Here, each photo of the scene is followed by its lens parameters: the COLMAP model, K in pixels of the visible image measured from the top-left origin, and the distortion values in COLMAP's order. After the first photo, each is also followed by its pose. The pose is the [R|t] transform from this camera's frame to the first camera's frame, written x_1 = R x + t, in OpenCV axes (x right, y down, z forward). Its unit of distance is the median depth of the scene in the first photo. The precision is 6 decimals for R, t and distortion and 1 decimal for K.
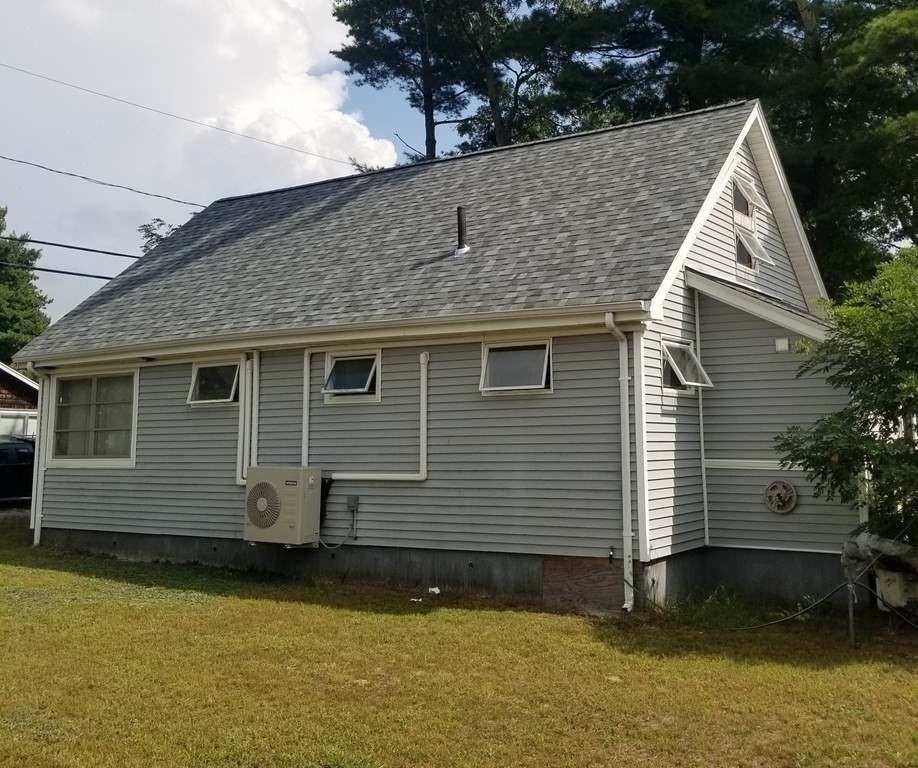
lens RADIAL K [[1012.2, 0, 532.4], [0, 1012.2, 270.4], [0, 0, 1]] dist [0.009738, -0.037578]
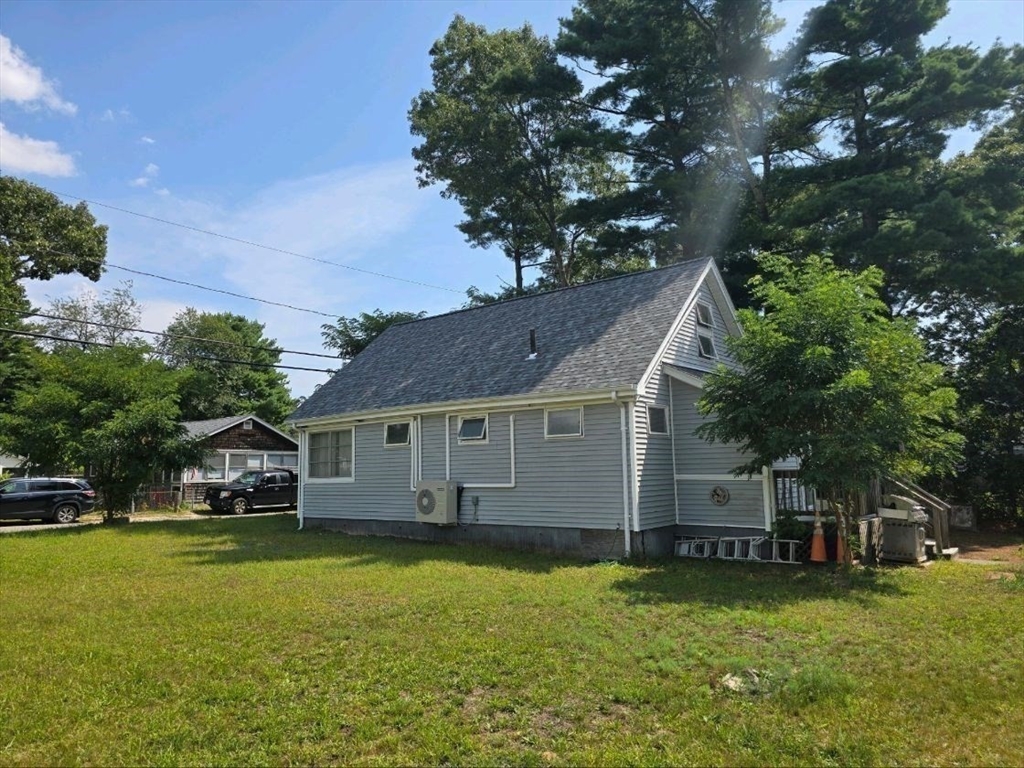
lens RADIAL K [[690.3, 0, 514.0], [0, 690.3, 369.8], [0, 0, 1]] dist [0.062840, -0.059845]
pose [[0.991819, -0.028547, -0.124422, 0.045086], [0.032262, 0.999089, 0.027948, -0.029462], [0.123511, -0.031733, 0.991836, -0.178270]]
